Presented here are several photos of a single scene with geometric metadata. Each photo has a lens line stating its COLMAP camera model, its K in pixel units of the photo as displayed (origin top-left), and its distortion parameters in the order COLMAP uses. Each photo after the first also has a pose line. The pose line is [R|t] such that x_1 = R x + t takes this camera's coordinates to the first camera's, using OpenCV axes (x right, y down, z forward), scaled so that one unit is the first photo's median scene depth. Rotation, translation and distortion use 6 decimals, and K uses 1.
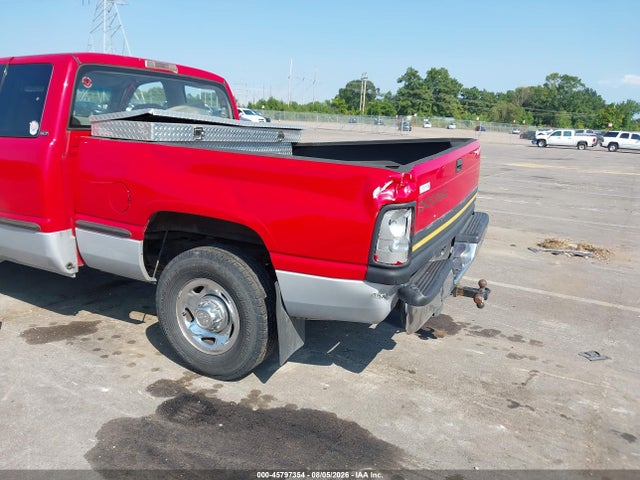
lens RADIAL K [[510.0, 0, 323.7], [0, 510.0, 239.7], [0, 0, 1]] dist [0.000765, -0.005889]
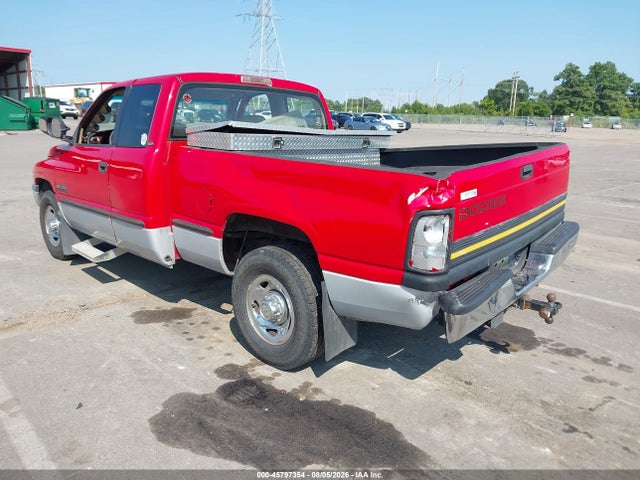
lens RADIAL K [[510.0, 0, 323.7], [0, 510.0, 239.7], [0, 0, 1]] dist [0.000765, -0.005889]
pose [[0.962224, 0.036959, -0.269740, 0.159223], [-0.039127, 0.999231, -0.002664, -0.001230], [0.269434, 0.013118, 0.962930, -0.018124]]
